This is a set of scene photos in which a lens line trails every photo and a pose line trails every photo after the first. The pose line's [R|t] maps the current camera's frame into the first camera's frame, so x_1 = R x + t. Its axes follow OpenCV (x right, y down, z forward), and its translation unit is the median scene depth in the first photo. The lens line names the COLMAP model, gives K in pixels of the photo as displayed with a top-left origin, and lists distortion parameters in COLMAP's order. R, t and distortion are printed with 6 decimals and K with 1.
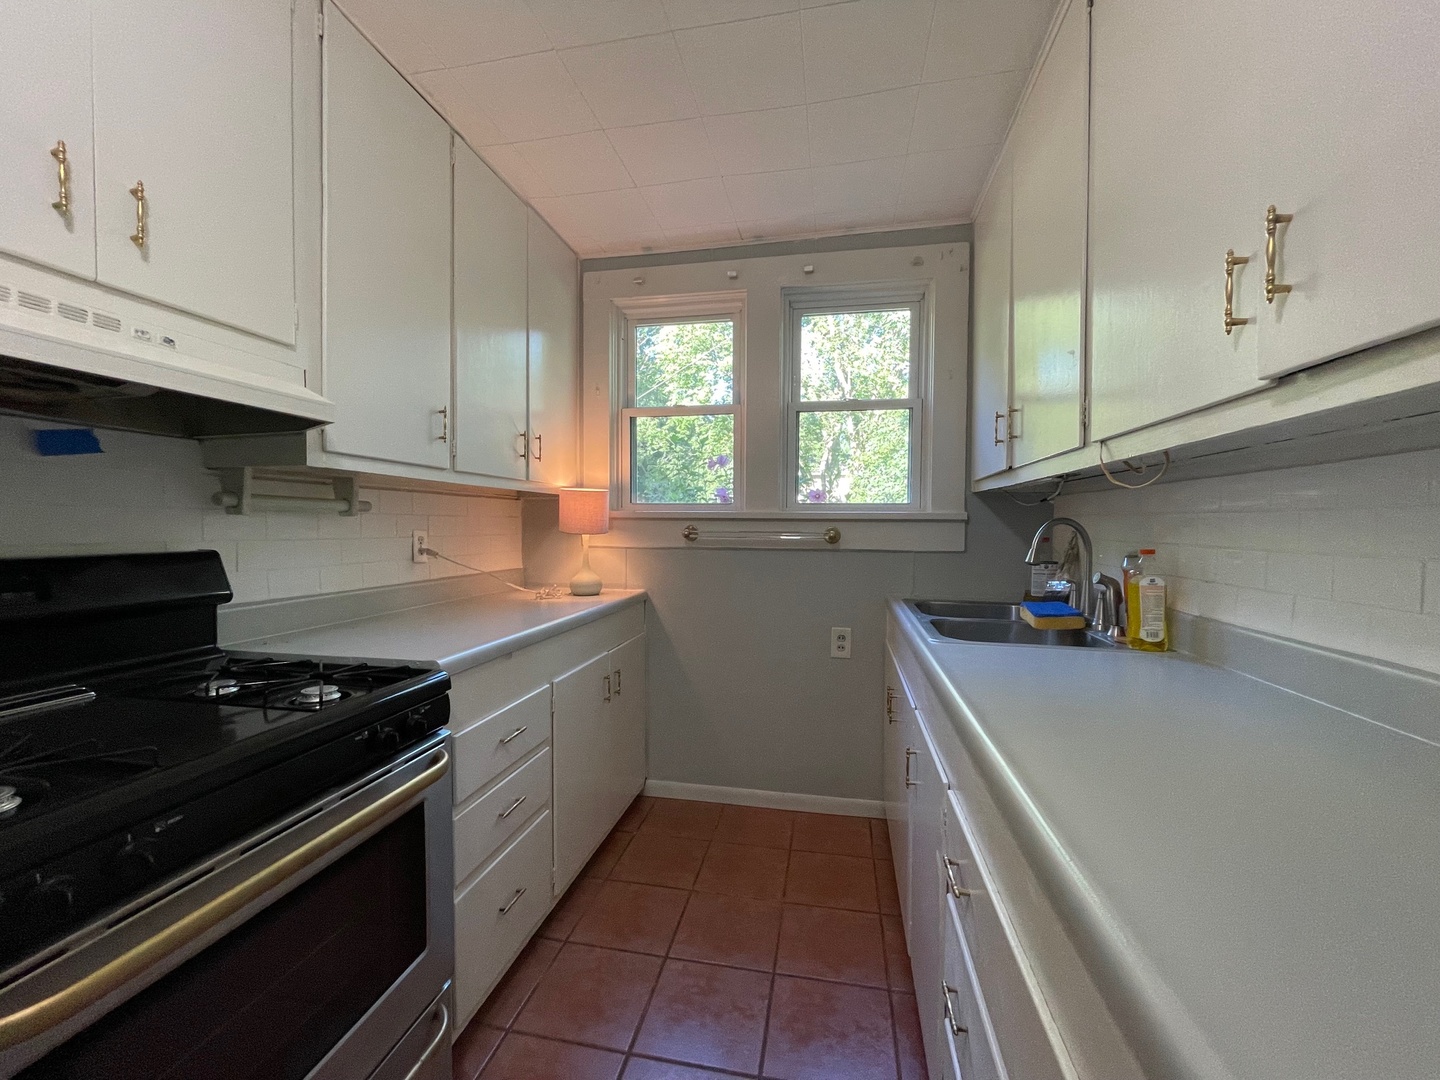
lens RADIAL K [[580.6, 0, 720.0], [0, 580.6, 540.0], [0, 0, 1]] dist [-0.001325, -0.000700]
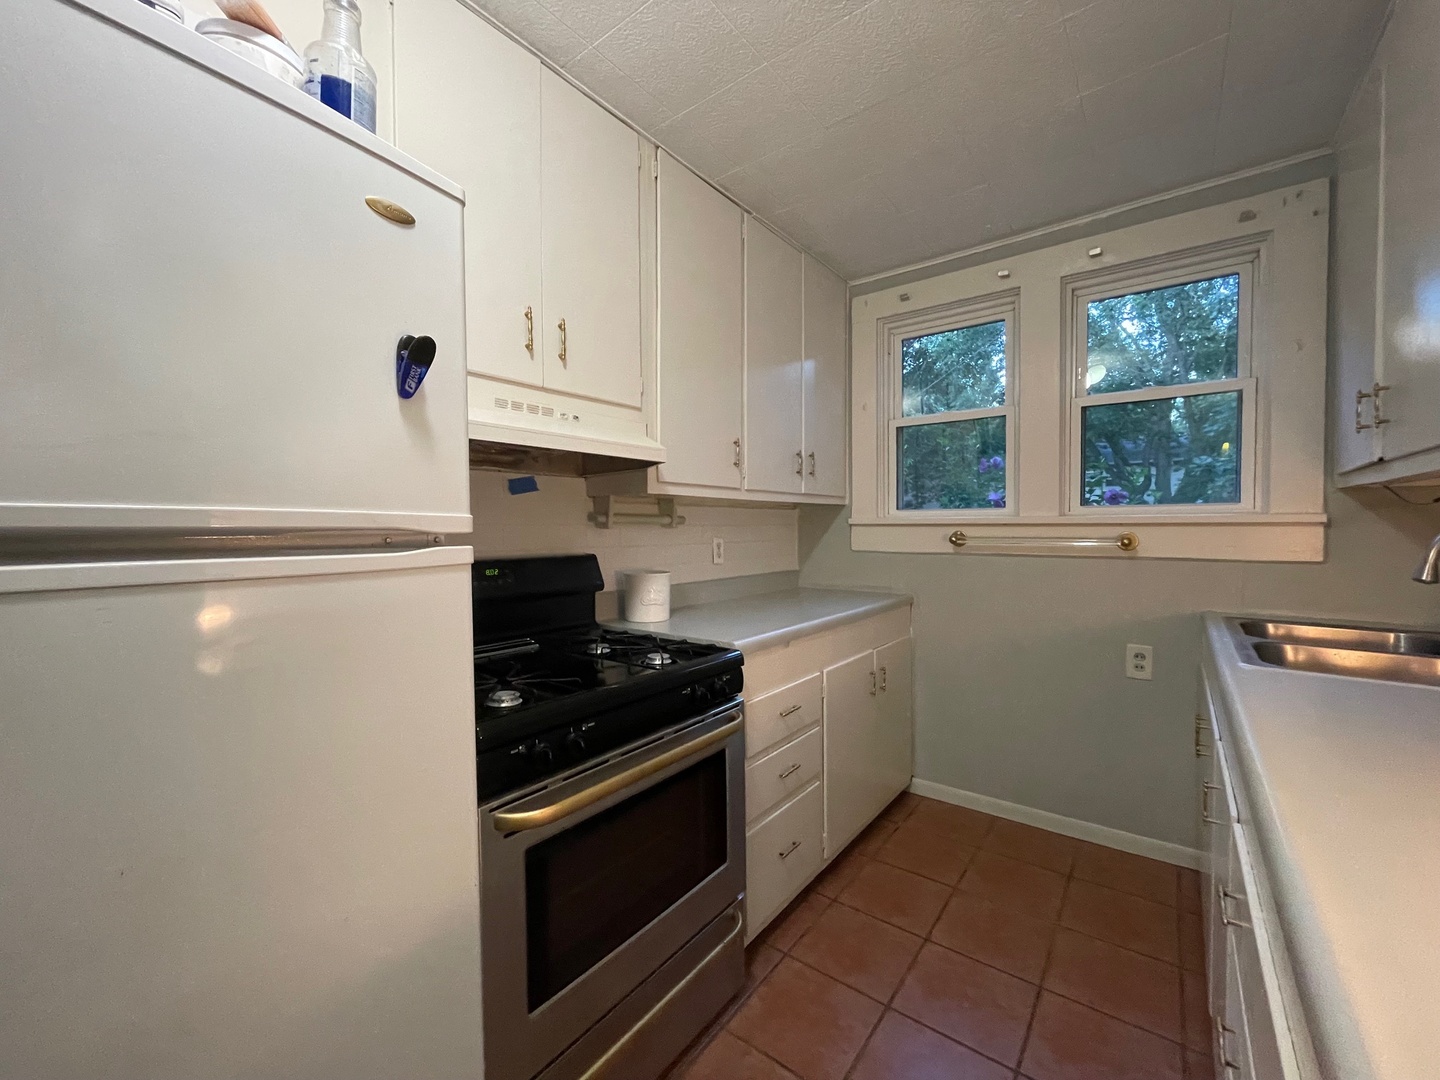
lens RADIAL K [[582.6, 0, 720.0], [0, 582.6, 540.0], [0, 0, 1]] dist [-0.001747, -0.002670]
pose [[0.895145, 0.000289, -0.445775, 0.054883], [-0.000650, 1.000000, -0.000656, -0.016434], [0.445774, 0.000877, 0.895145, -0.156075]]
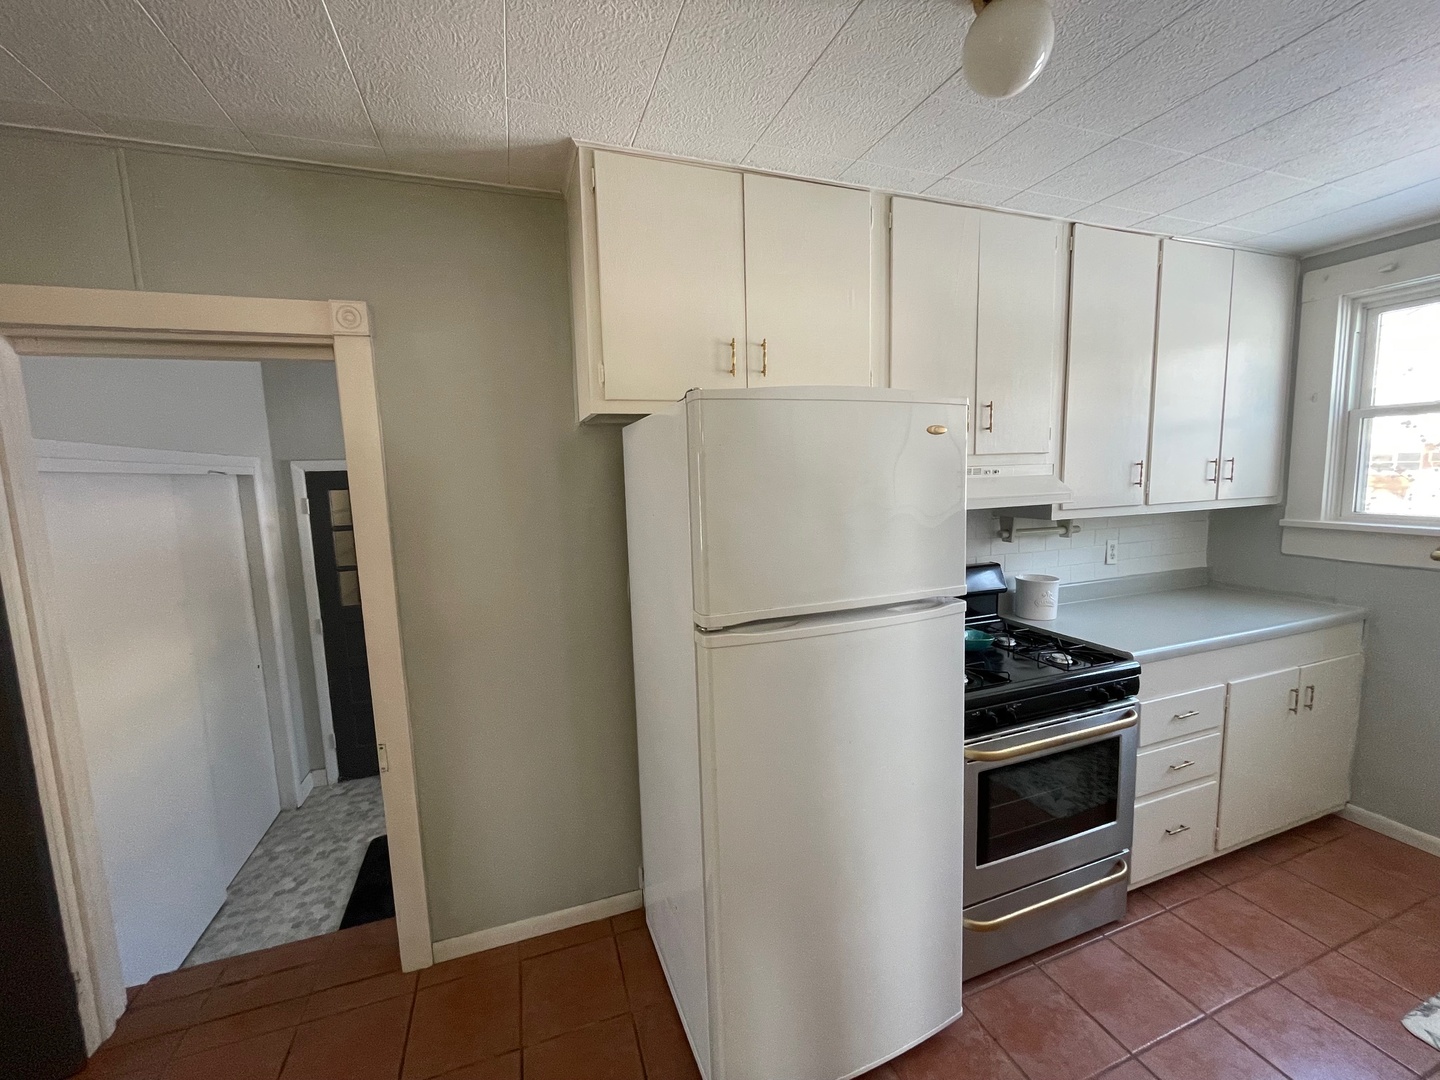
lens RADIAL K [[582.6, 0, 720.0], [0, 582.6, 540.0], [0, 0, 1]] dist [-0.001747, -0.002670]
pose [[0.512735, 0.078341, -0.854965, 0.246918], [0.012346, 0.995052, 0.098582, -0.251217], [0.858458, -0.061102, 0.509231, -0.696368]]
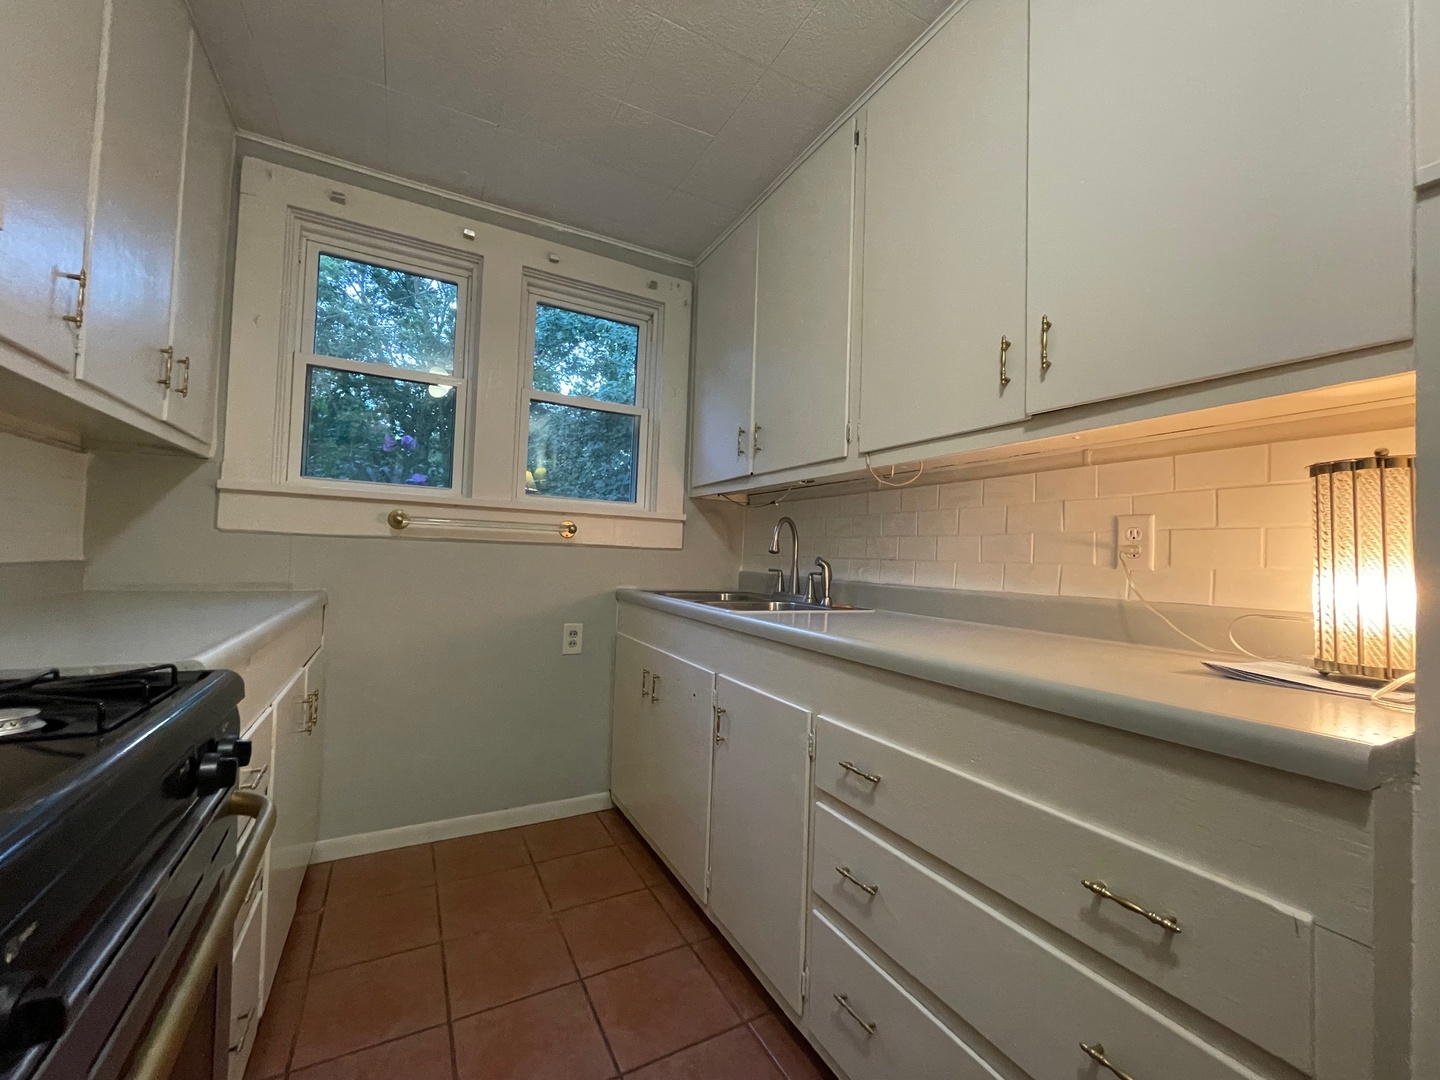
lens RADIAL K [[582.6, 0, 720.0], [0, 582.6, 540.0], [0, 0, 1]] dist [-0.001747, -0.002670]
pose [[0.766022, 0.038924, 0.641634, -0.436047], [-0.013081, 0.998902, -0.044980, 0.092343], [-0.642681, 0.026063, 0.765691, 0.140546]]
